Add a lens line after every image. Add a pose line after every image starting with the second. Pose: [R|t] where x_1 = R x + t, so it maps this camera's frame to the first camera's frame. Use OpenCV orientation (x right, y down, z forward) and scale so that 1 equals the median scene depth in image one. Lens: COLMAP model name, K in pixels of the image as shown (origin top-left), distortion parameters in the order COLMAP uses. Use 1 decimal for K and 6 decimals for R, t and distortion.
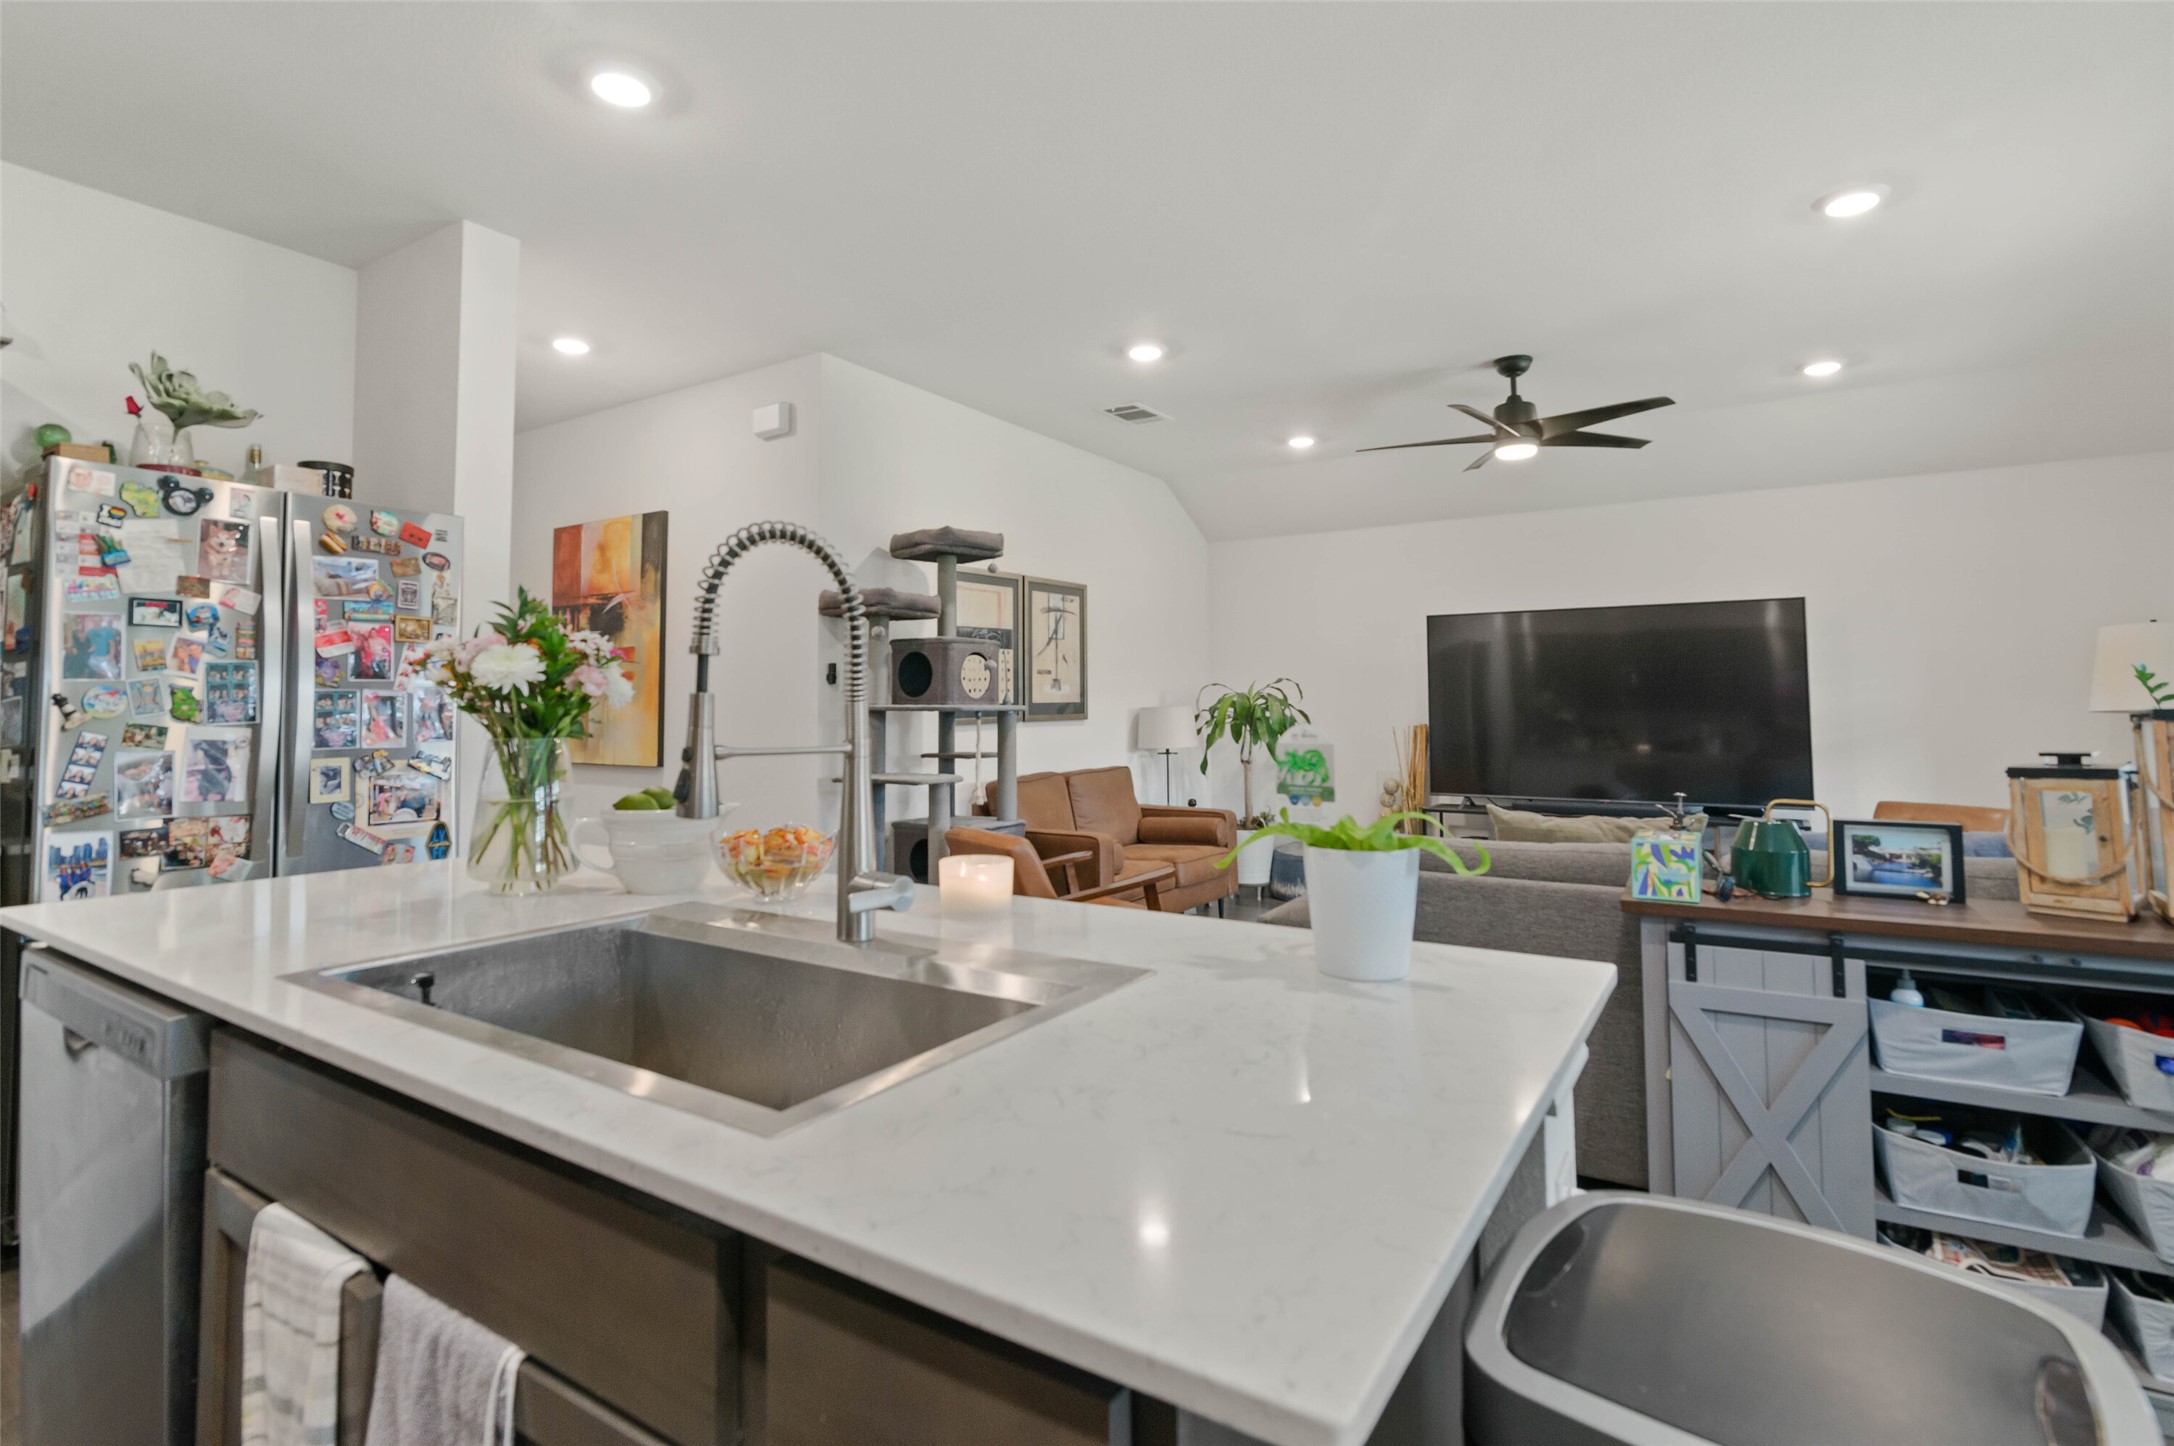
lens RADIAL K [[1045.5, 0, 1085.9], [0, 1045.5, 686.5], [0, 0, 1]] dist [-0.003483, -0.000183]
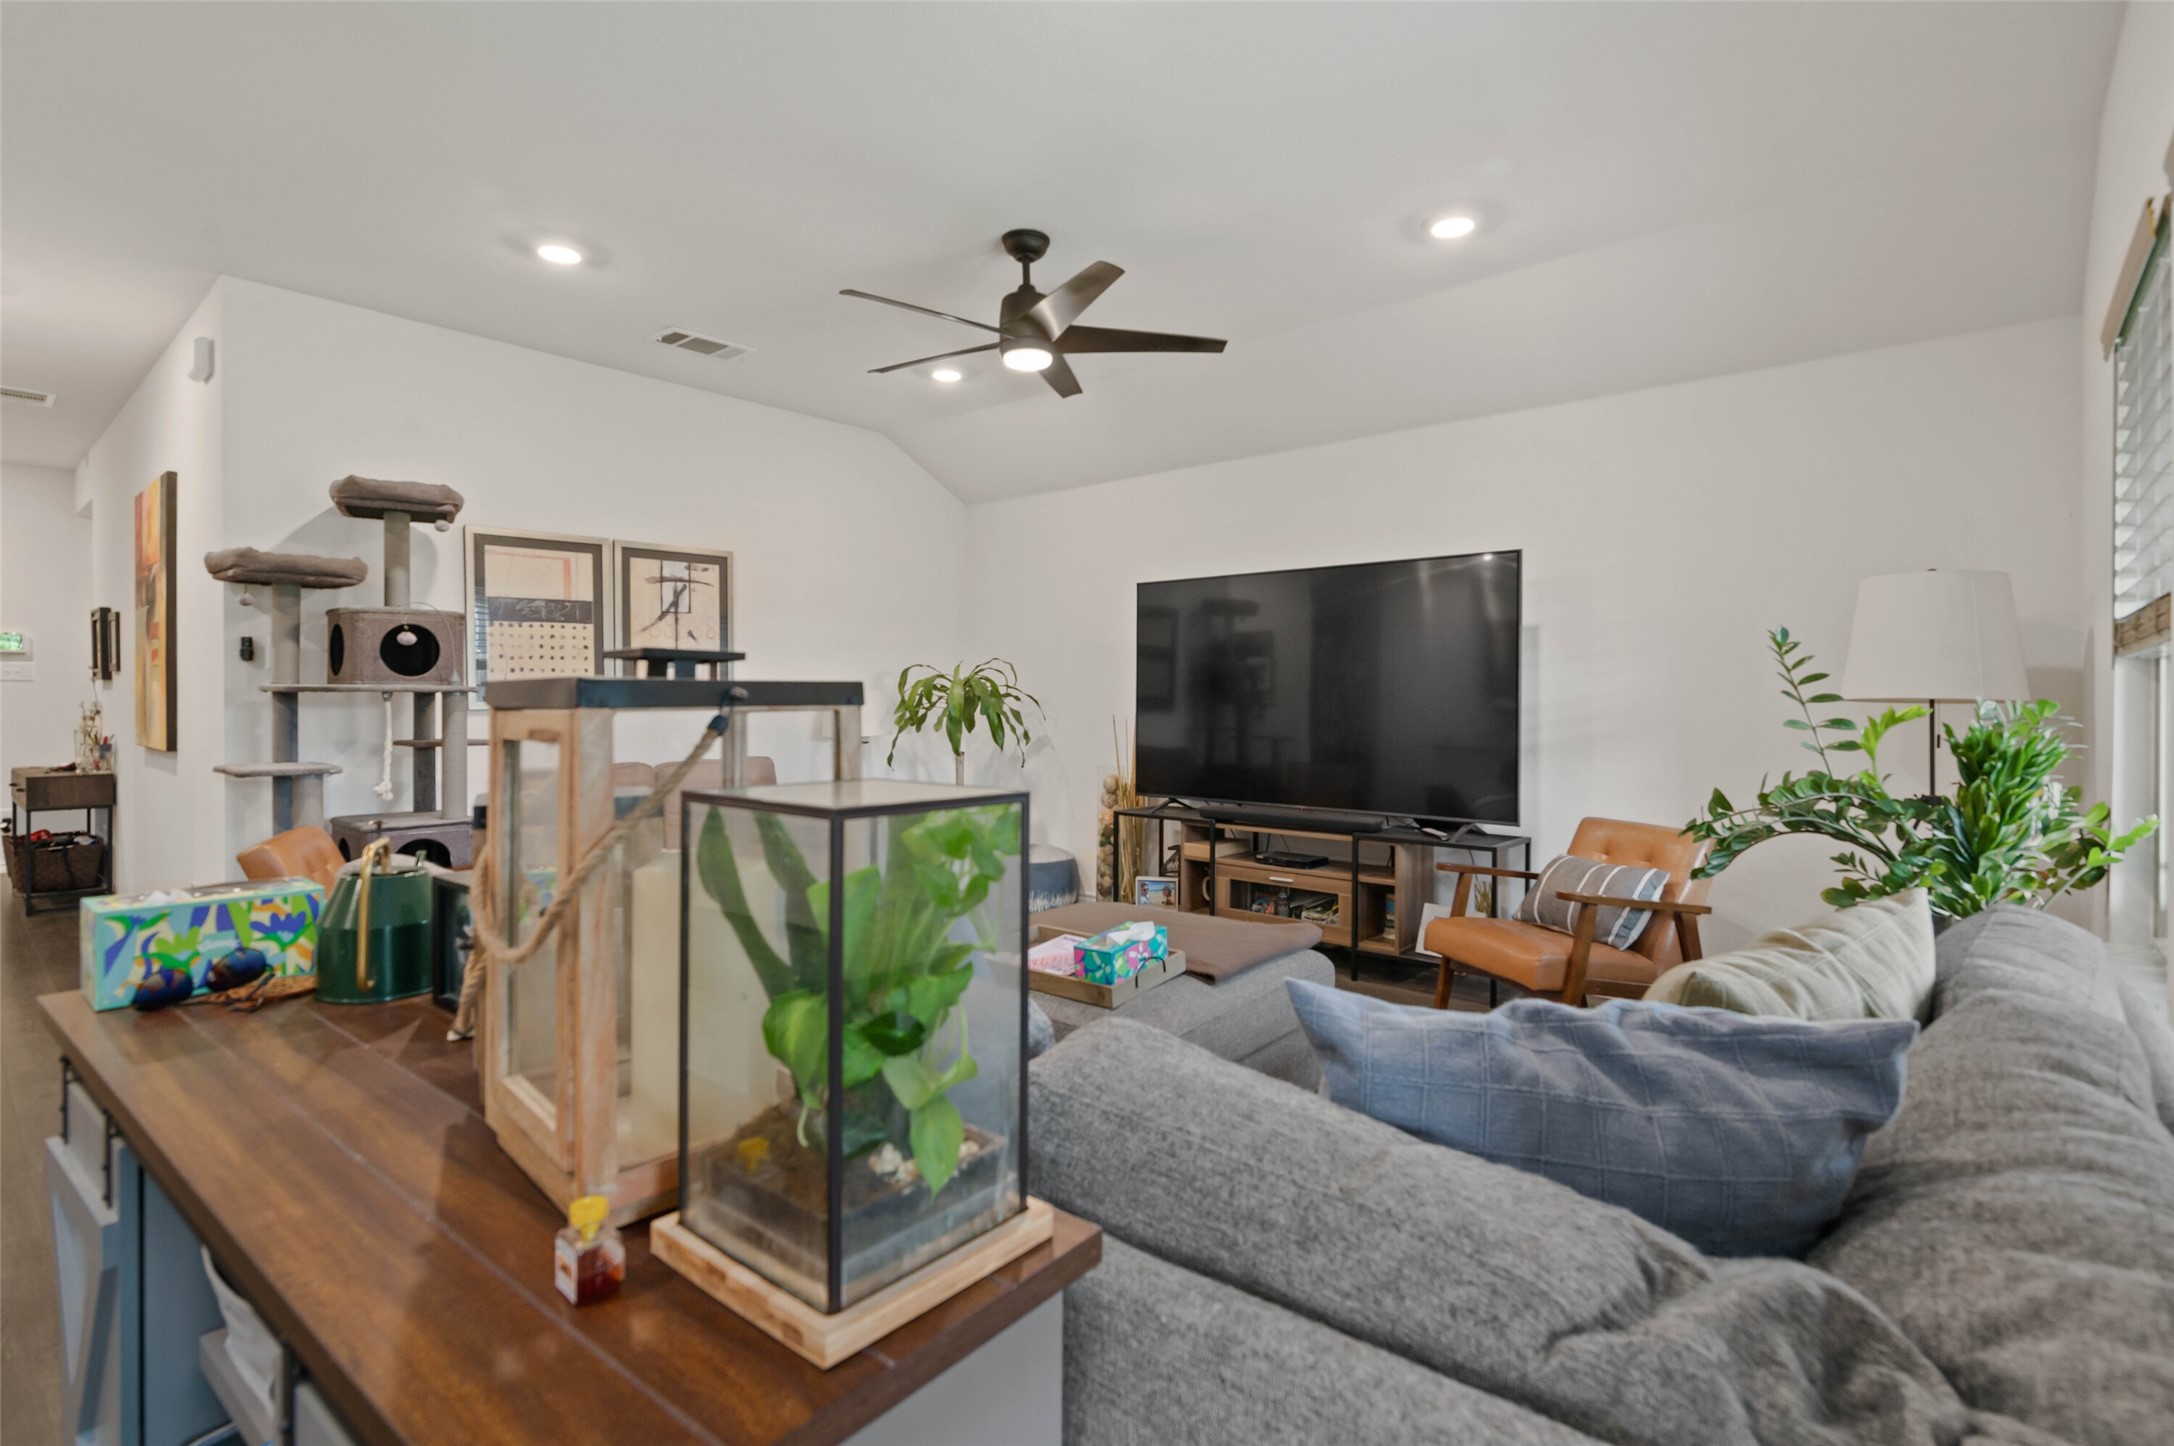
lens RADIAL K [[1027.2, 0, 1087.0], [0, 1027.2, 723.0], [0, 0, 1]] dist [0.000310, 0.000049]
pose [[0.990038, 0.008879, -0.140518, 0.470649], [-0.002212, 0.998867, 0.047533, 0.005515], [0.140781, -0.046748, 0.988937, 0.204063]]
